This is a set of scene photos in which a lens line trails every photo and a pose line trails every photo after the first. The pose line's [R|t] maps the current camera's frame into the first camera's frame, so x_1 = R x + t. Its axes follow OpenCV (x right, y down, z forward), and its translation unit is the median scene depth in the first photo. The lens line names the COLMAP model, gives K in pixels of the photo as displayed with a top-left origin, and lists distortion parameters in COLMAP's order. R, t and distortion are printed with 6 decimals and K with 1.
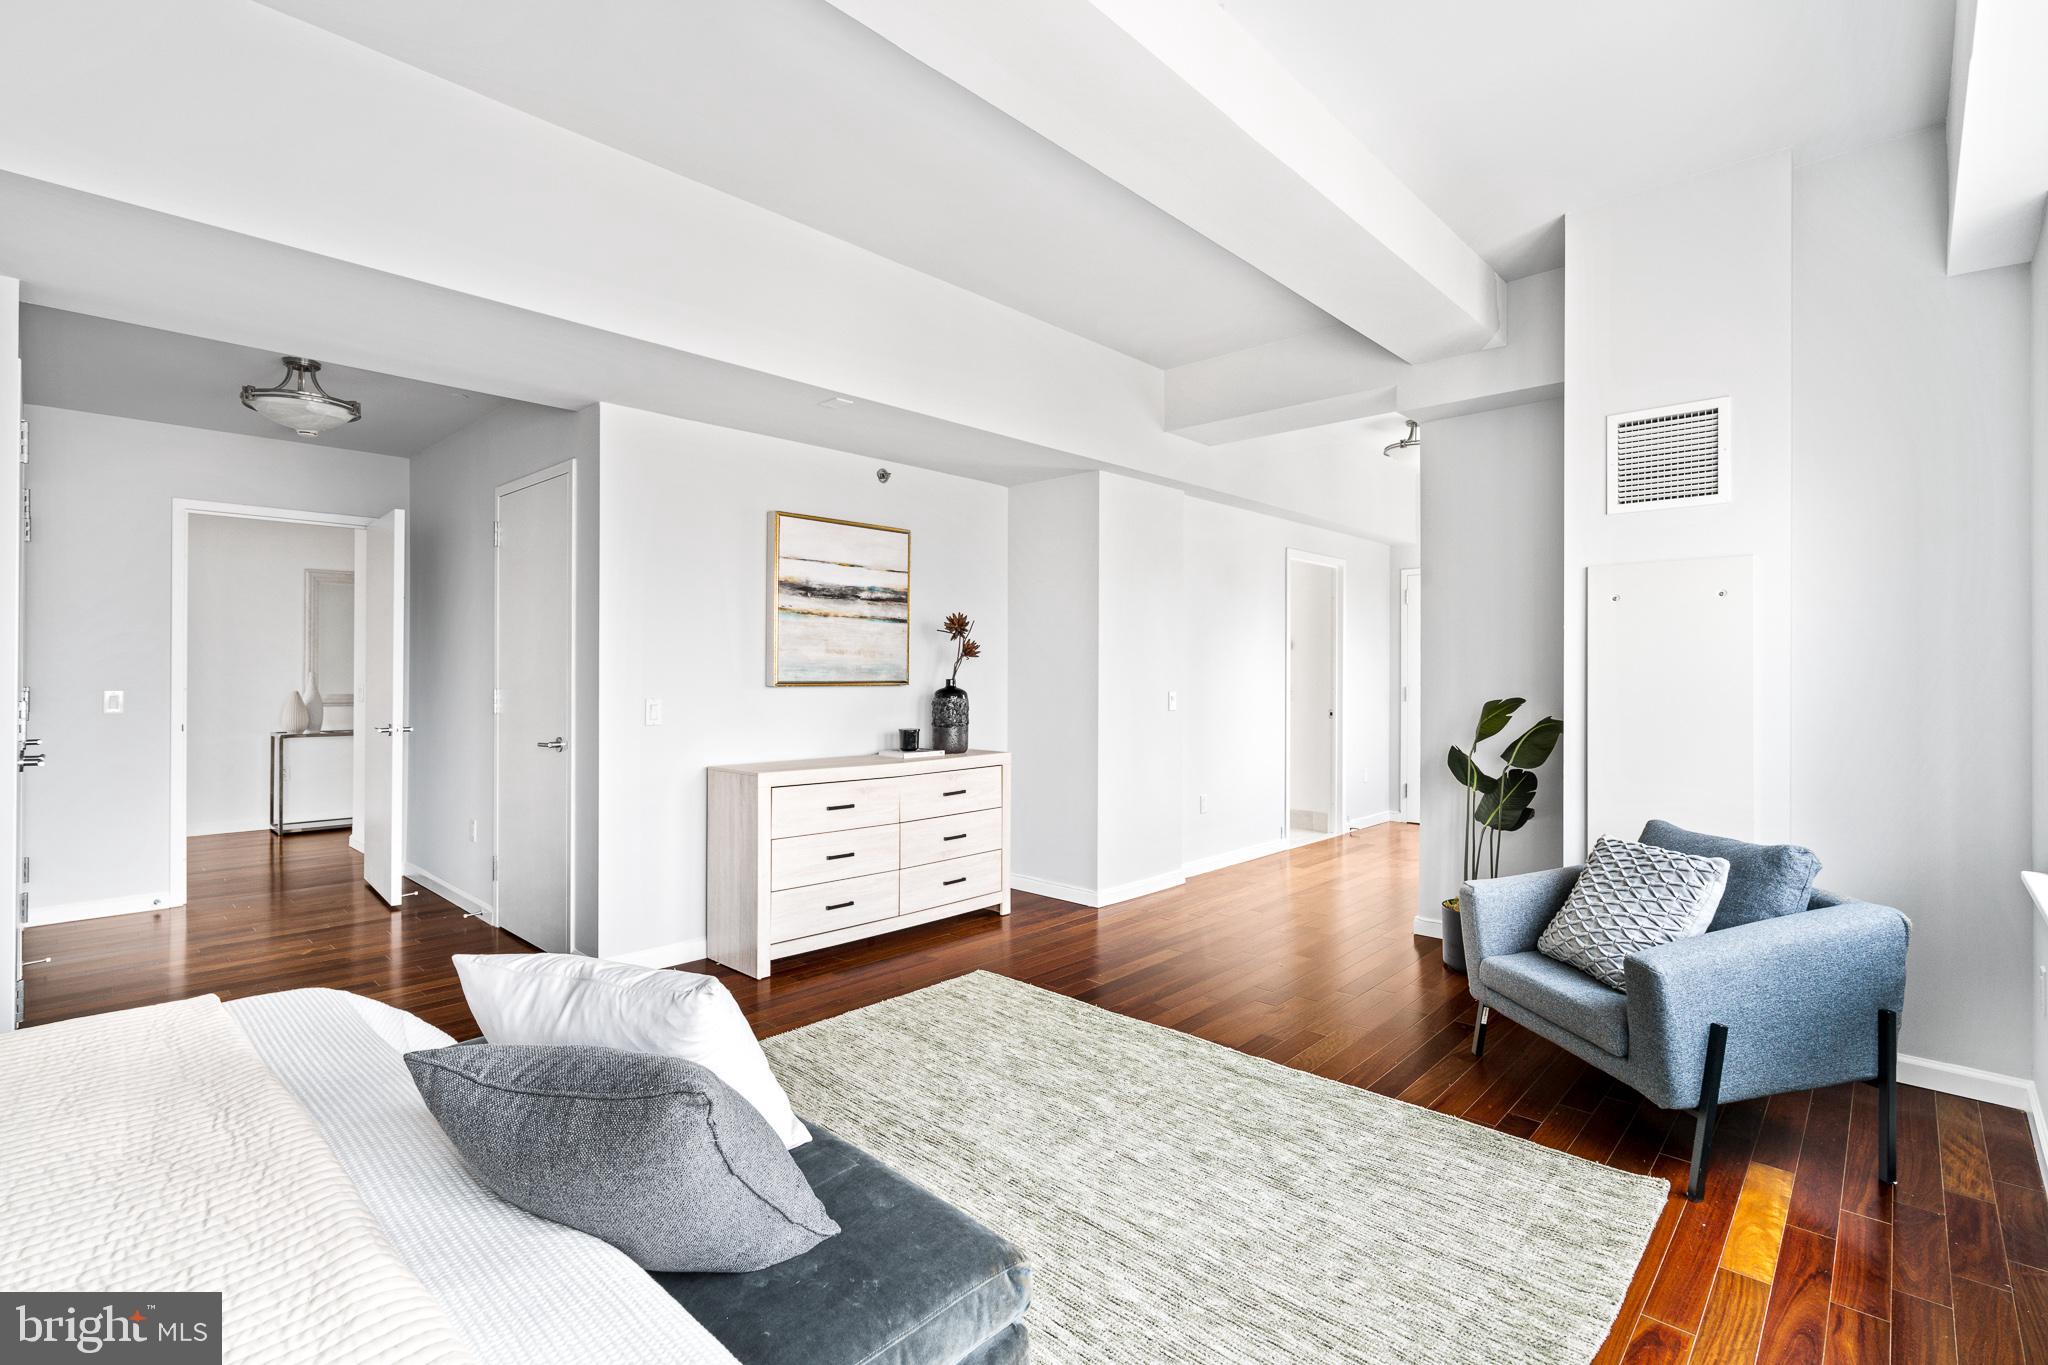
lens RADIAL K [[927.0, 0, 1024.0], [0, 927.0, 682.5], [0, 0, 1]] dist [-0.001818, 0.000233]
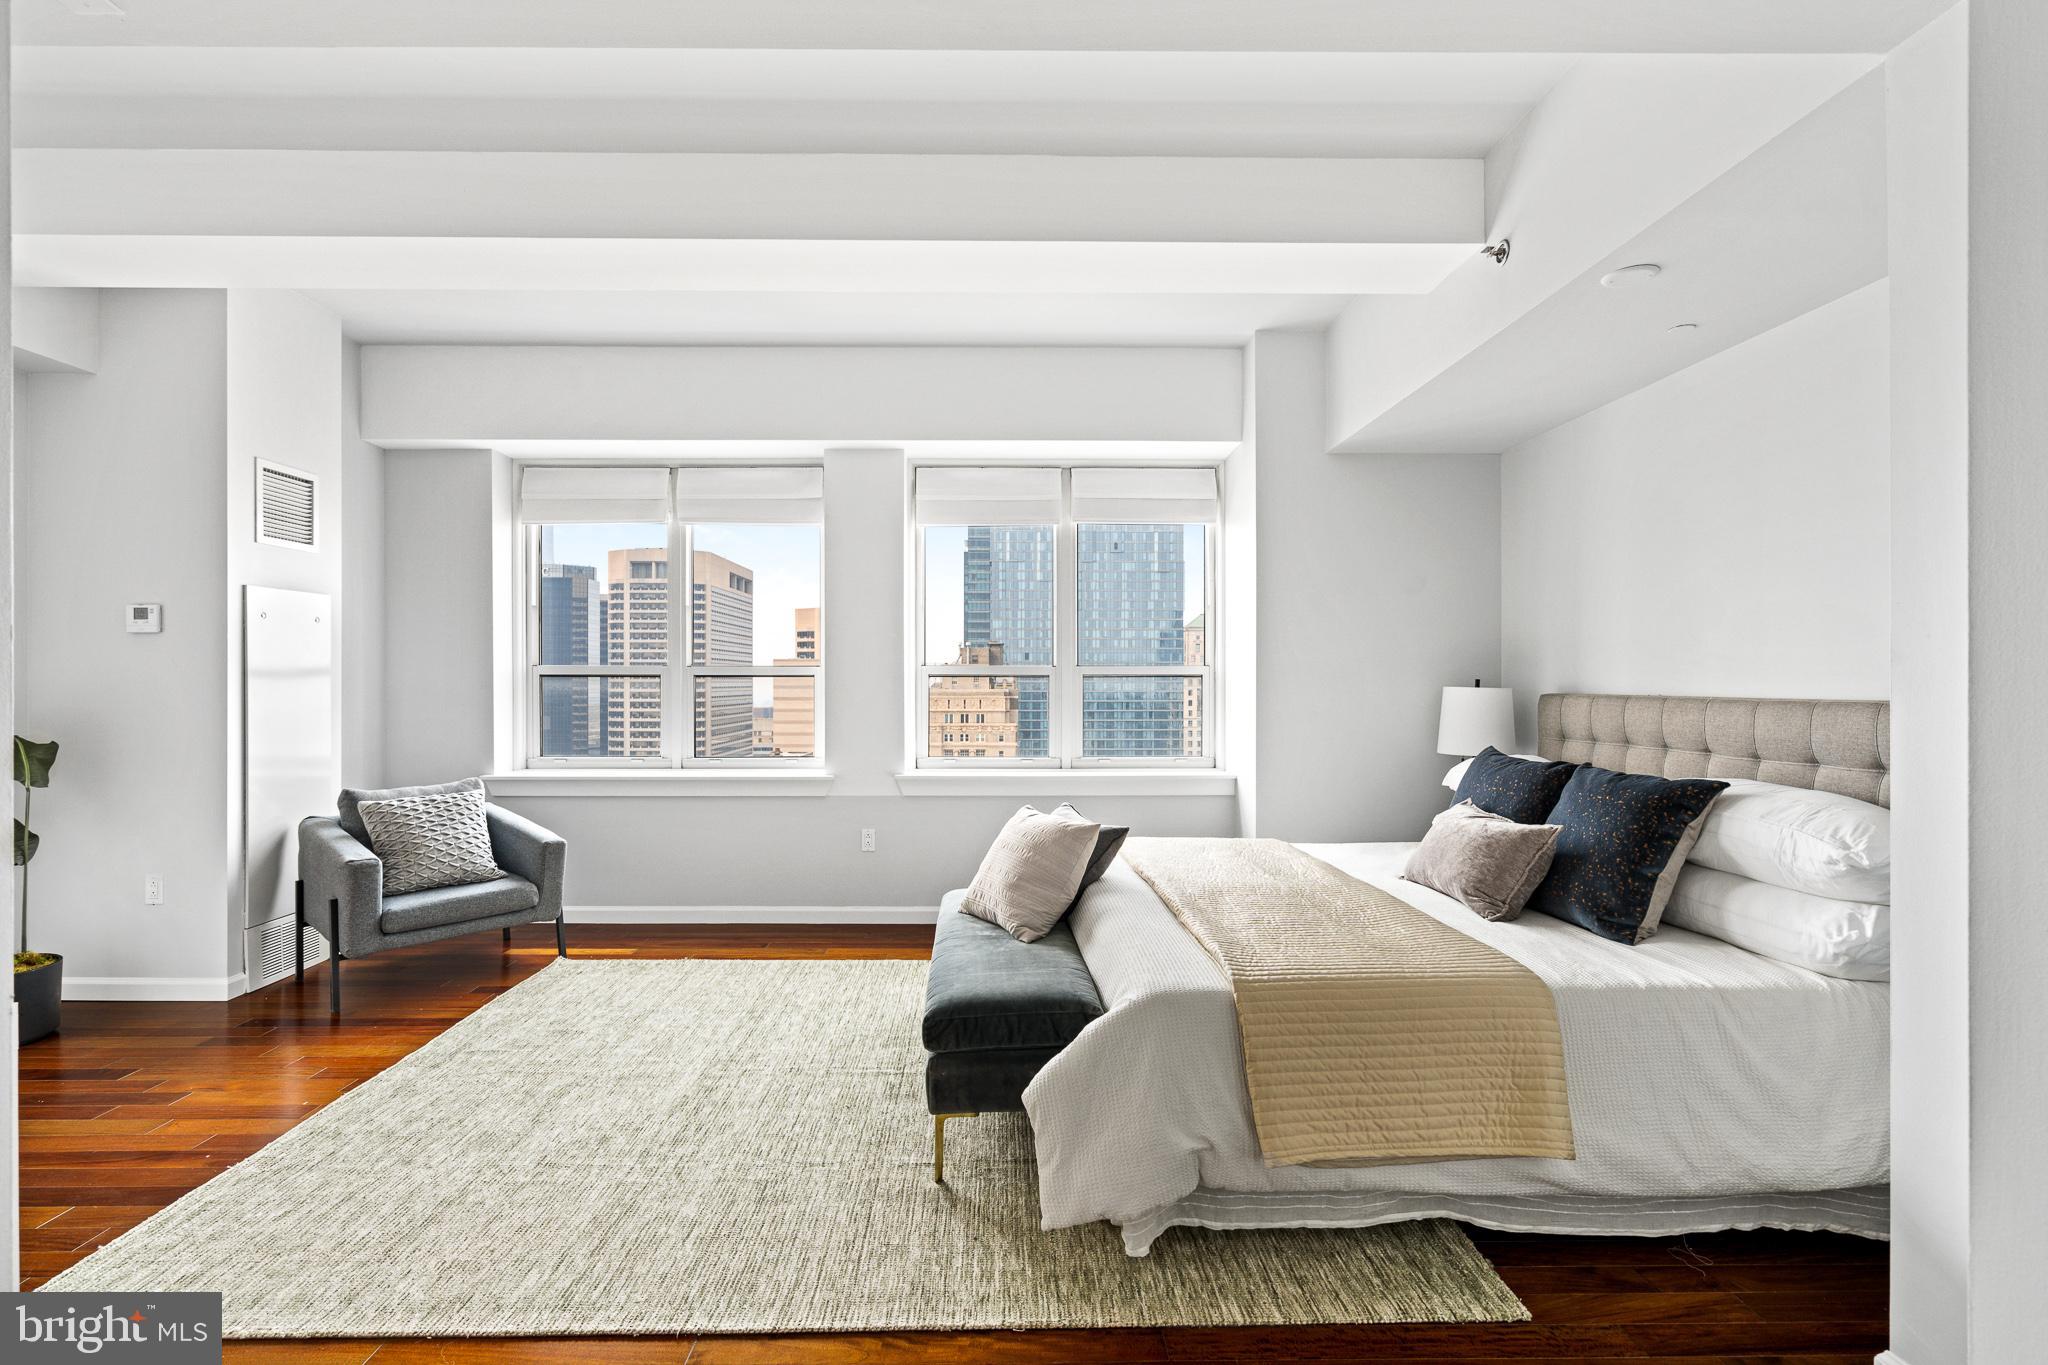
lens RADIAL K [[936.9, 0, 1024.0], [0, 936.9, 682.5], [0, 0, 1]] dist [-0.022005, 0.000083]
pose [[-0.701384, -0.006751, 0.712752, -1.058029], [0.001895, 0.999934, 0.011336, -0.019995], [-0.712781, 0.009301, -0.701325, 1.371384]]
